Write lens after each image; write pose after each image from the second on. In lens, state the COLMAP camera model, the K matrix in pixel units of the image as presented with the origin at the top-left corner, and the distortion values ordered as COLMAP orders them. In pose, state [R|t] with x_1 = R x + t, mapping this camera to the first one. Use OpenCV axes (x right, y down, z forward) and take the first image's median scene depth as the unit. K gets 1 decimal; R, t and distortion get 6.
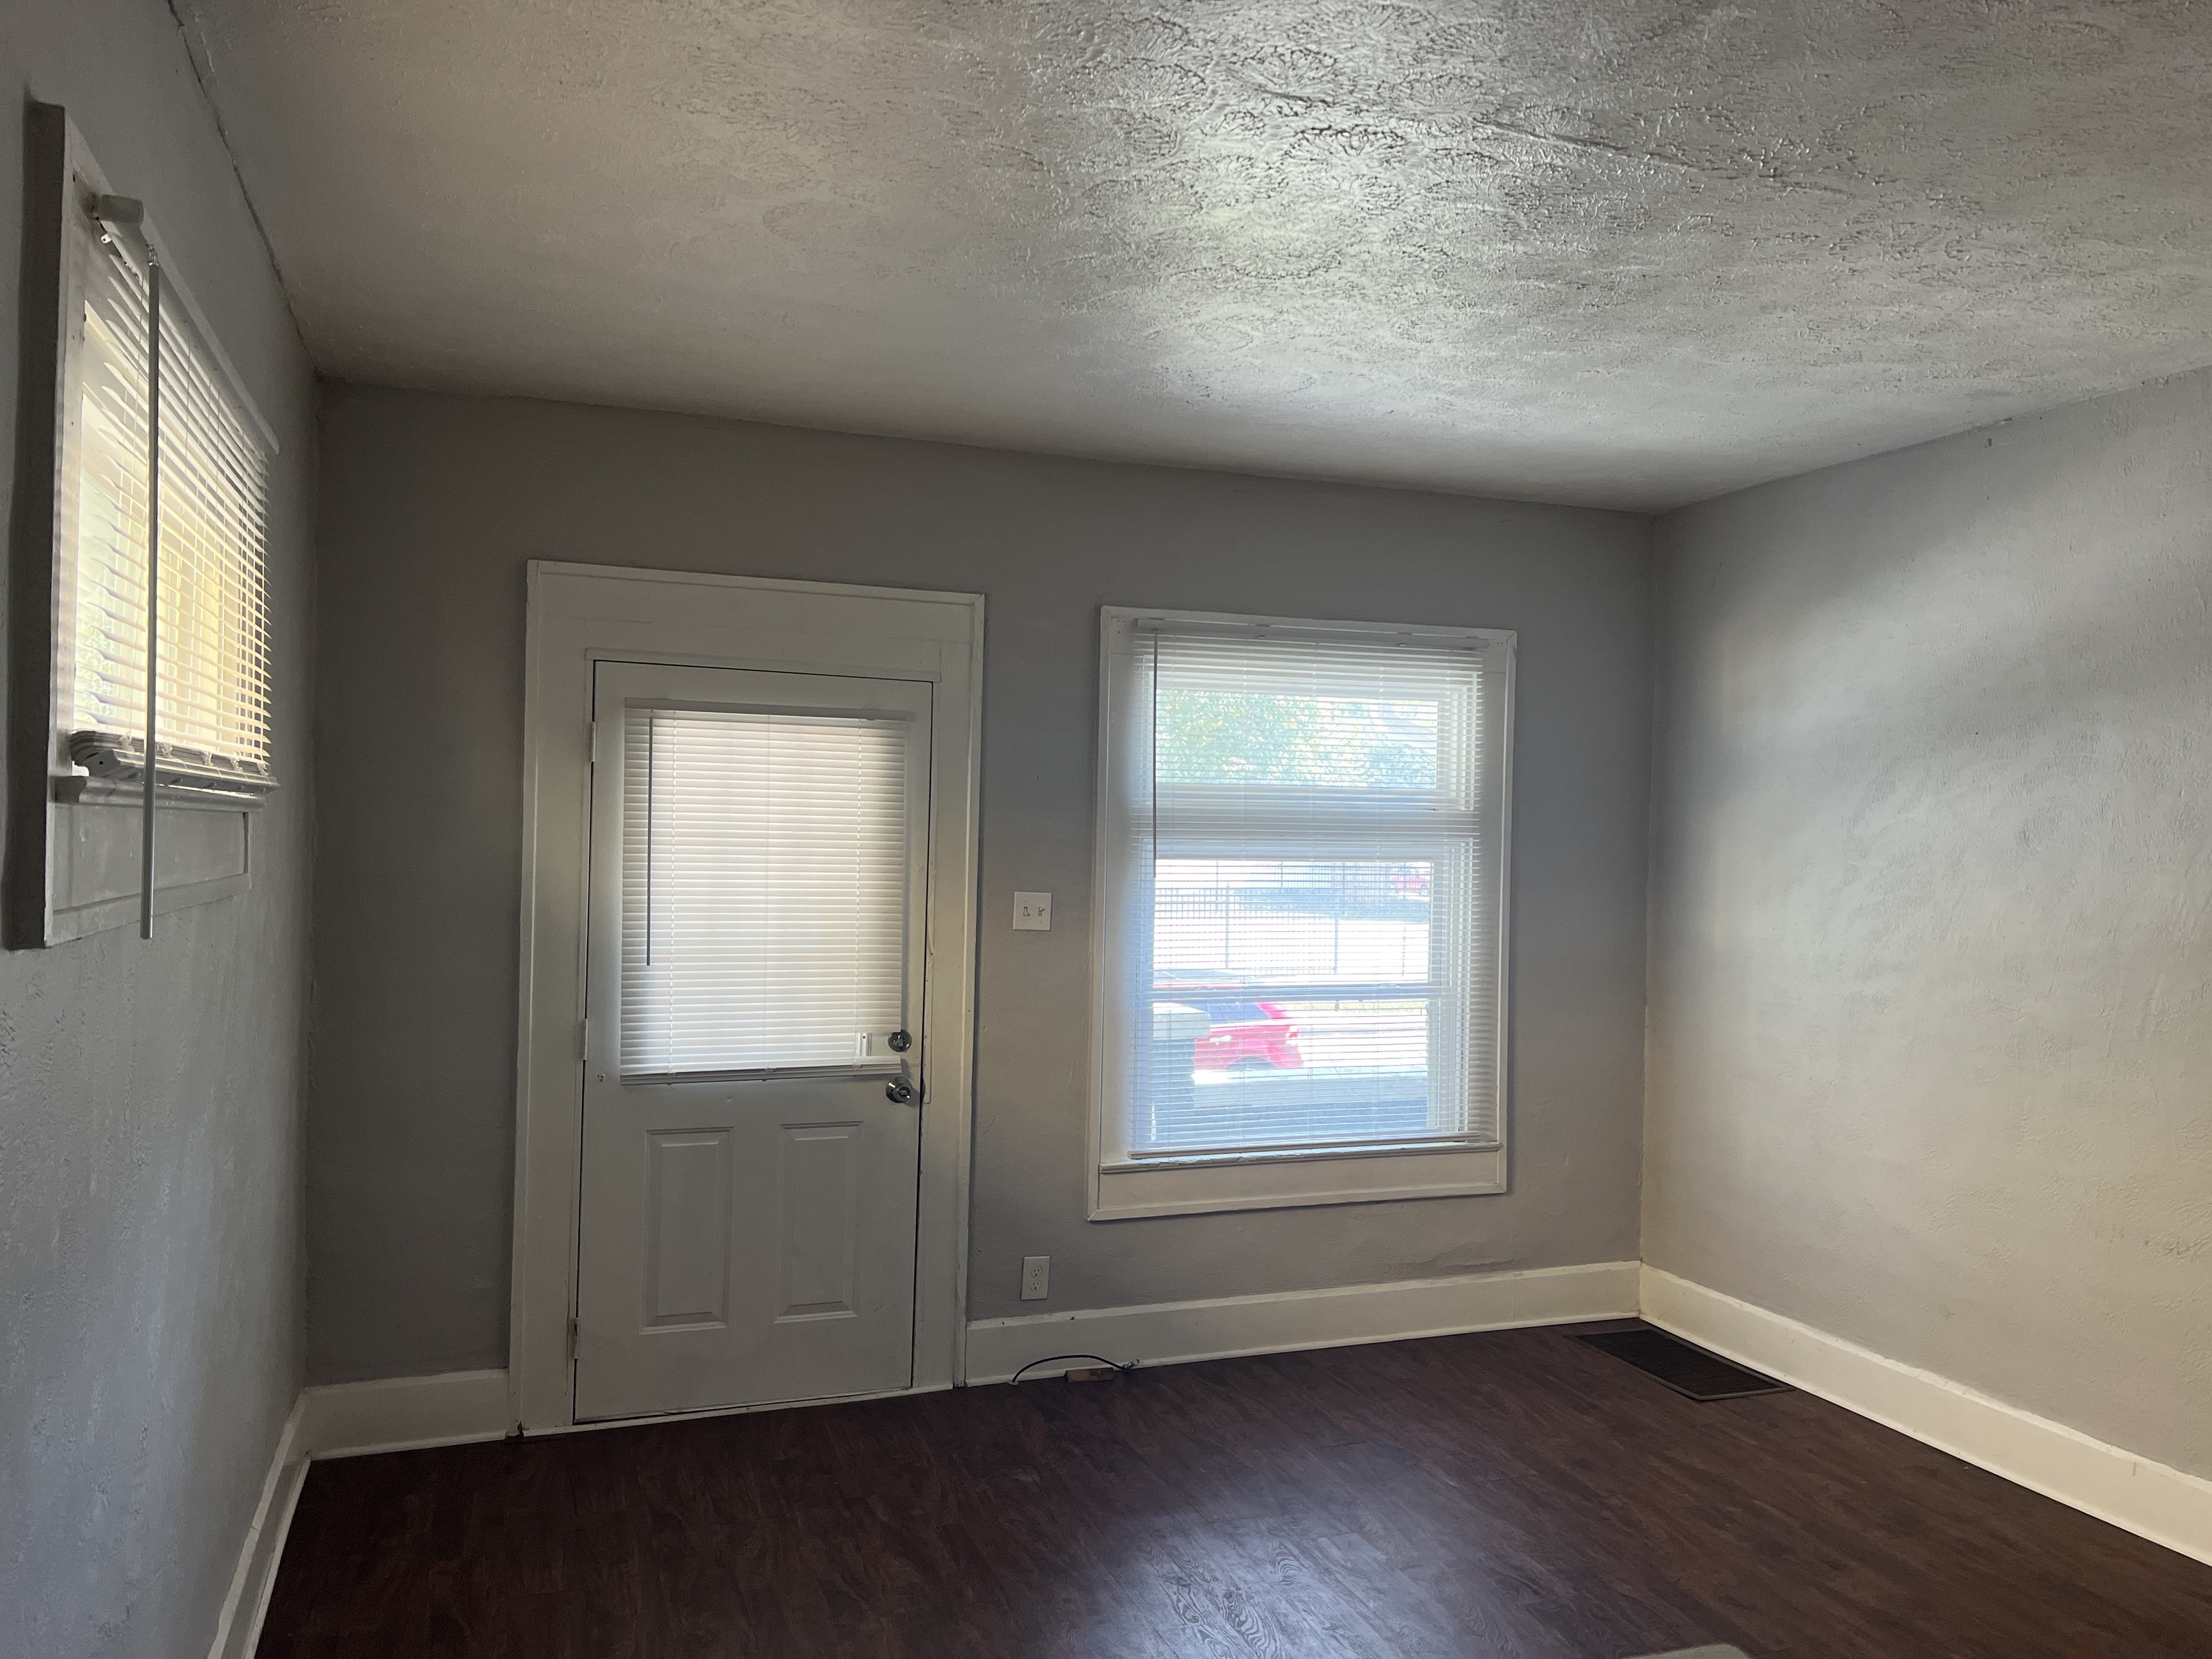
lens RADIAL K [[1699.2, 0, 1115.7], [0, 1699.2, 828.2], [0, 0, 1]] dist [0.067642, -0.070481]
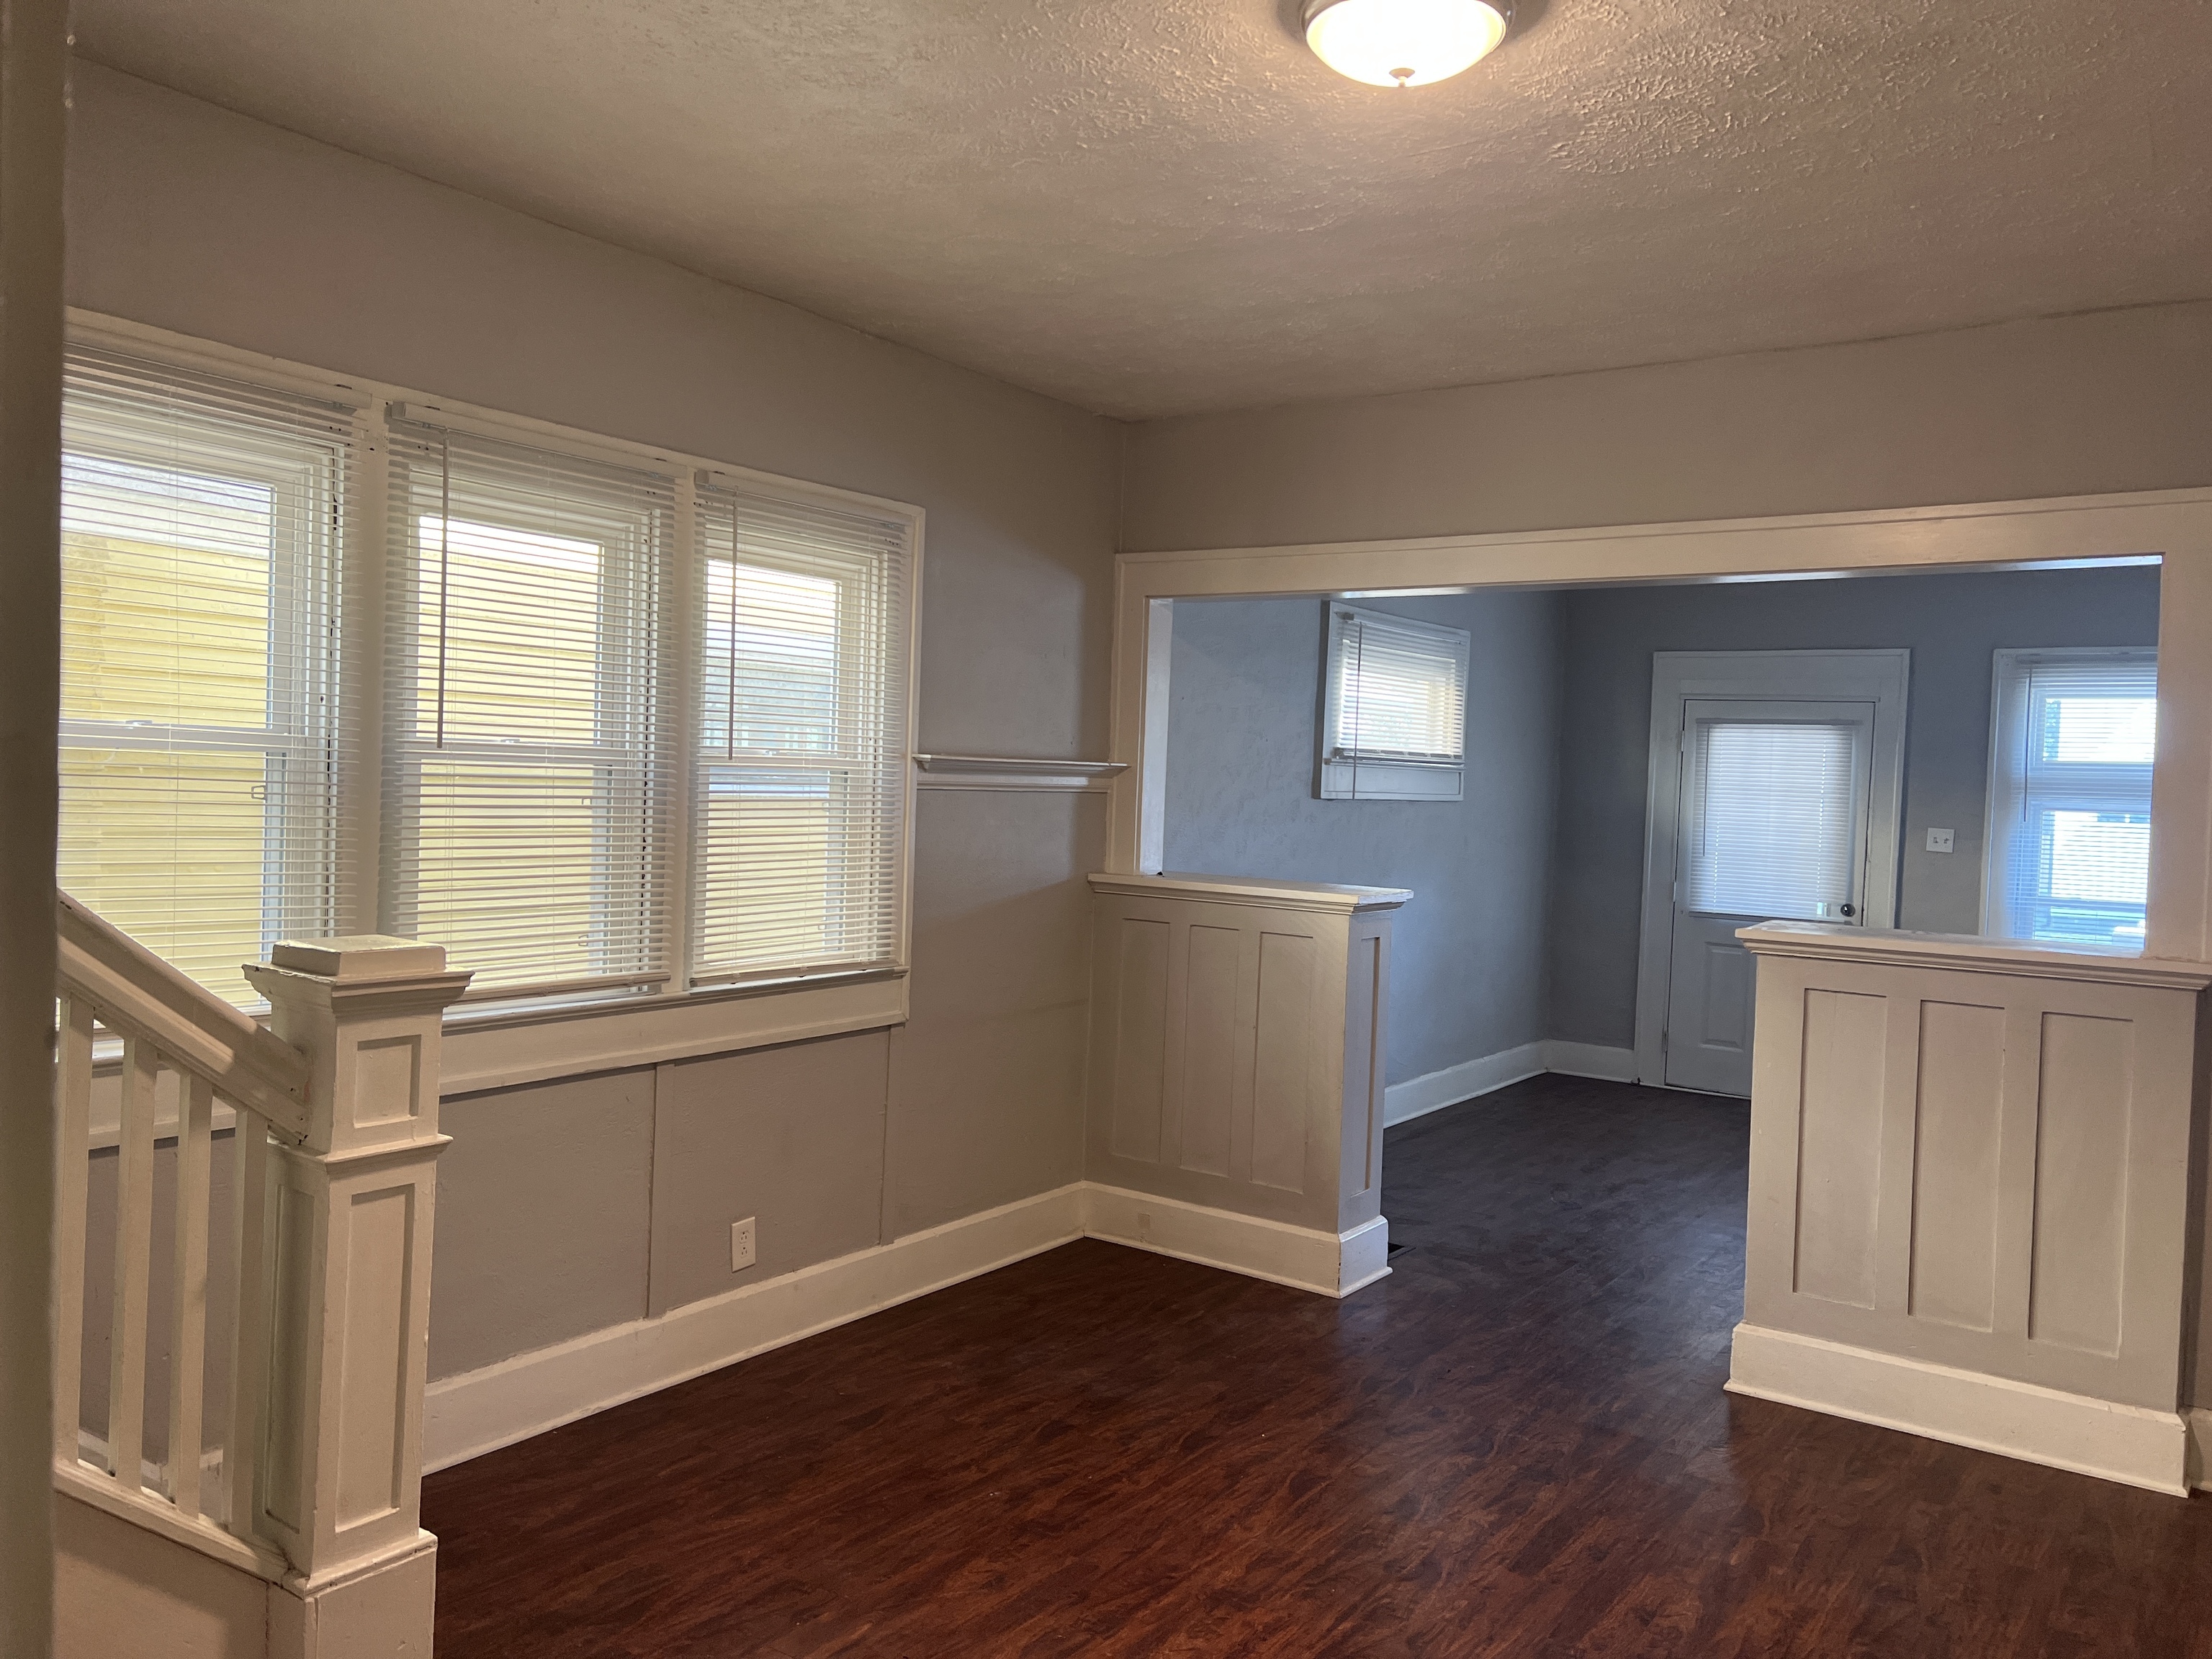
lens RADIAL K [[1699.2, 0, 1135.5], [0, 1699.2, 806.9], [0, 0, 1]] dist [0.067642, -0.070481]
pose [[0.545500, 0.017065, -0.837937, 0.945214], [-0.023961, 0.999702, 0.004761, 0.028857], [0.837768, 0.017481, 0.545746, -0.569755]]
